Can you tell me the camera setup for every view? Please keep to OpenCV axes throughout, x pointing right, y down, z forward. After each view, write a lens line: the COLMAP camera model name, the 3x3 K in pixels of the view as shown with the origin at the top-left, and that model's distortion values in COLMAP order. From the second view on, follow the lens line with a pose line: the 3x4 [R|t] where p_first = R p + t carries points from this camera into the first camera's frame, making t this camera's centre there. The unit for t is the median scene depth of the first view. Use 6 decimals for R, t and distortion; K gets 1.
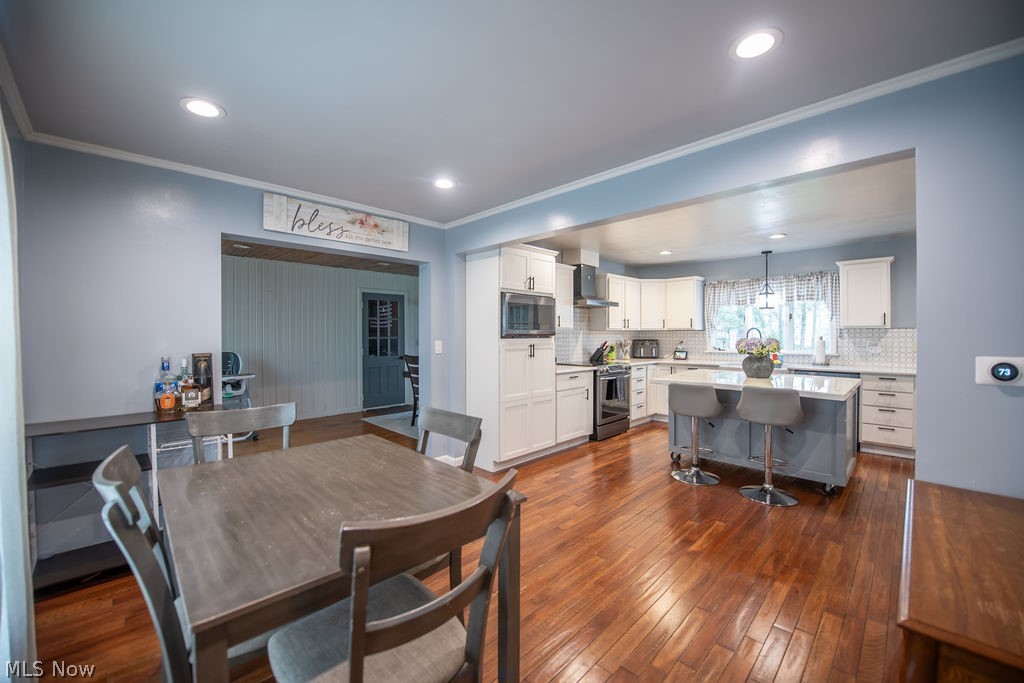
lens RADIAL K [[406.4, 0, 515.5], [0, 406.4, 336.9], [0, 0, 1]] dist [-0.014627, -0.002726]
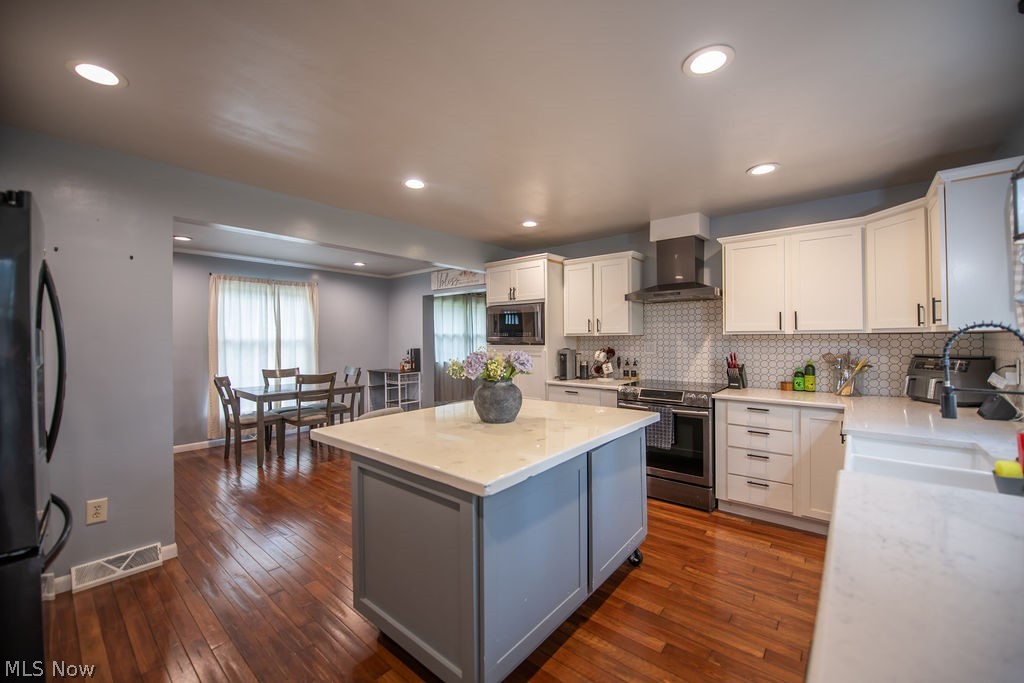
lens RADIAL K [[406.4, 0, 514.0], [0, 406.4, 336.4], [0, 0, 1]] dist [-0.014627, -0.002726]
pose [[0.084454, -0.002916, -0.996423, 1.063605], [-0.001718, 0.999994, -0.003072, -0.015351], [0.996426, 0.001971, 0.084448, 0.878771]]
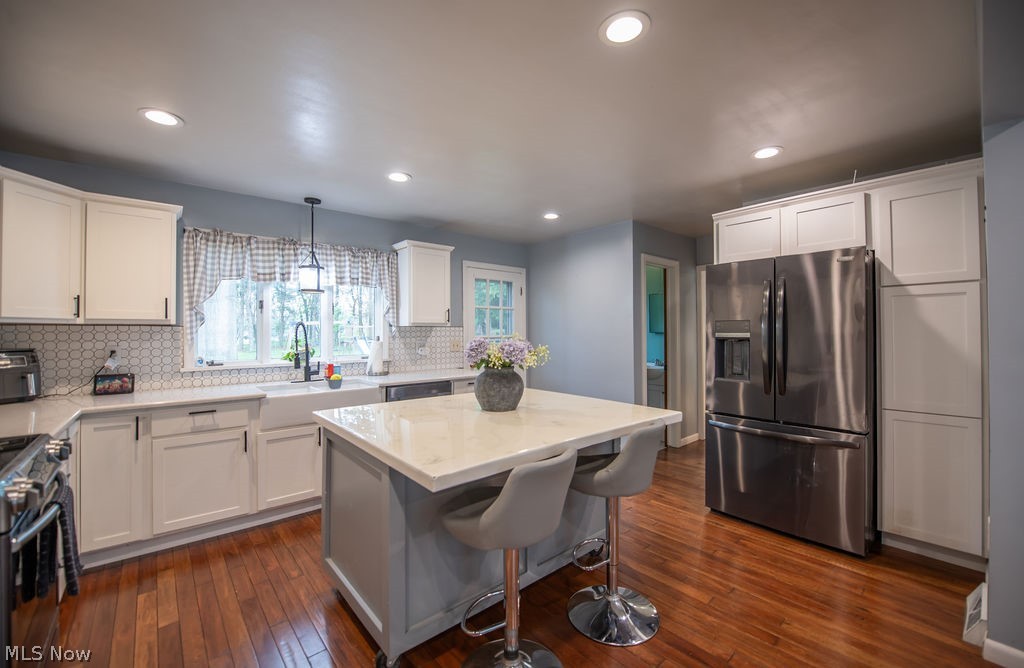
lens RADIAL K [[418.9, 0, 521.1], [0, 418.9, 326.8], [0, 0, 1]] dist [-0.010694, -0.000193]
pose [[0.060470, 0.013565, 0.998078, 0.008471], [0.008361, 0.999866, -0.014095, -0.006350], [-0.998135, 0.009197, 0.060349, 0.840489]]
